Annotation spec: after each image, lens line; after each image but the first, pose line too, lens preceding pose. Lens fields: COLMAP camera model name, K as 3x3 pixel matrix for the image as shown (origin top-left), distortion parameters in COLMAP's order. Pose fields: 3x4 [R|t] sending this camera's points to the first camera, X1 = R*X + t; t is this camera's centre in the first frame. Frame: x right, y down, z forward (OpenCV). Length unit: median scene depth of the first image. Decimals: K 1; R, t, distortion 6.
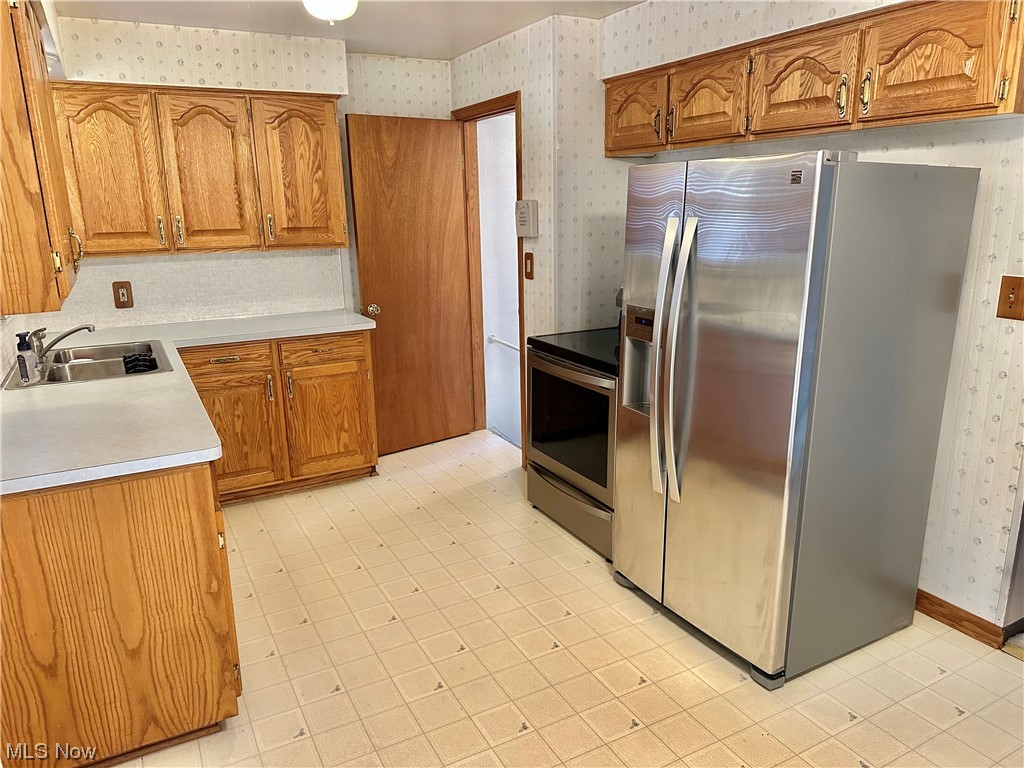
lens RADIAL K [[725.2, 0, 512.0], [0, 725.2, 384.0], [0, 0, 1]] dist [0.122773, -0.139357]
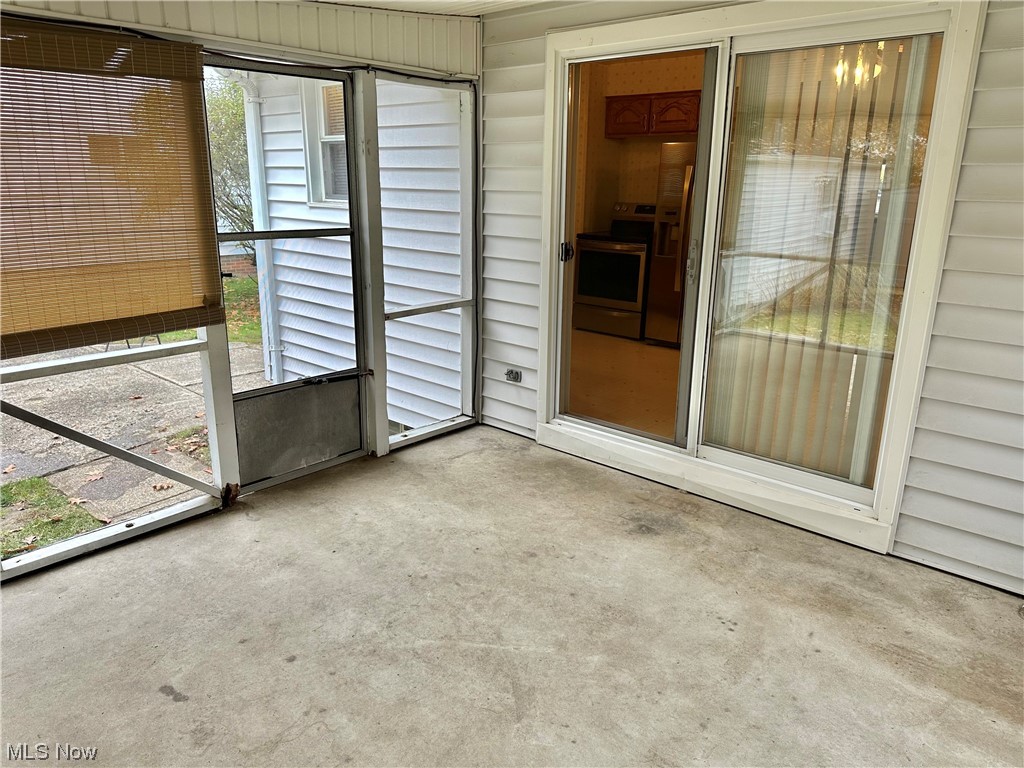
lens RADIAL K [[725.2, 0, 512.0], [0, 725.2, 384.0], [0, 0, 1]] dist [0.122773, -0.139357]
pose [[0.932405, -0.068422, 0.354880, -0.807224], [0.059836, 0.997590, 0.035128, 0.239844], [-0.356428, -0.011519, 0.934252, -0.681496]]
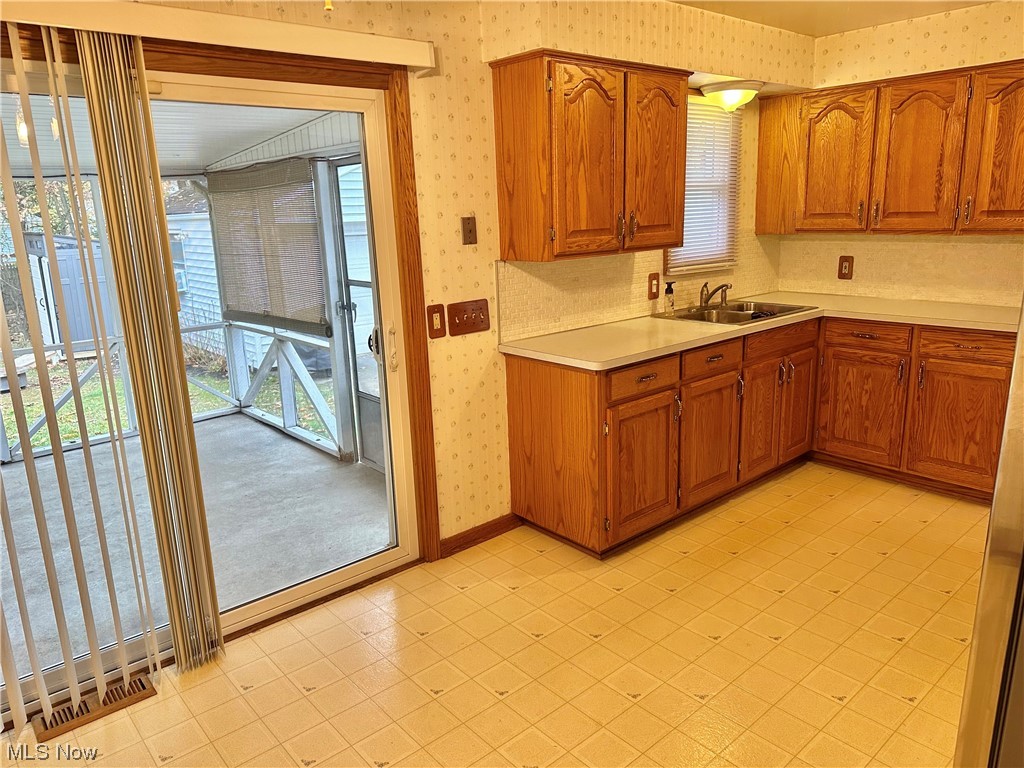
lens RADIAL K [[725.2, 0, 512.0], [0, 725.2, 384.0], [0, 0, 1]] dist [0.122773, -0.139357]
pose [[0.230052, 0.245830, -0.941618, 0.504051], [-0.210738, 0.957195, 0.198410, -0.068681], [0.950087, 0.152790, 0.272010, 0.231569]]
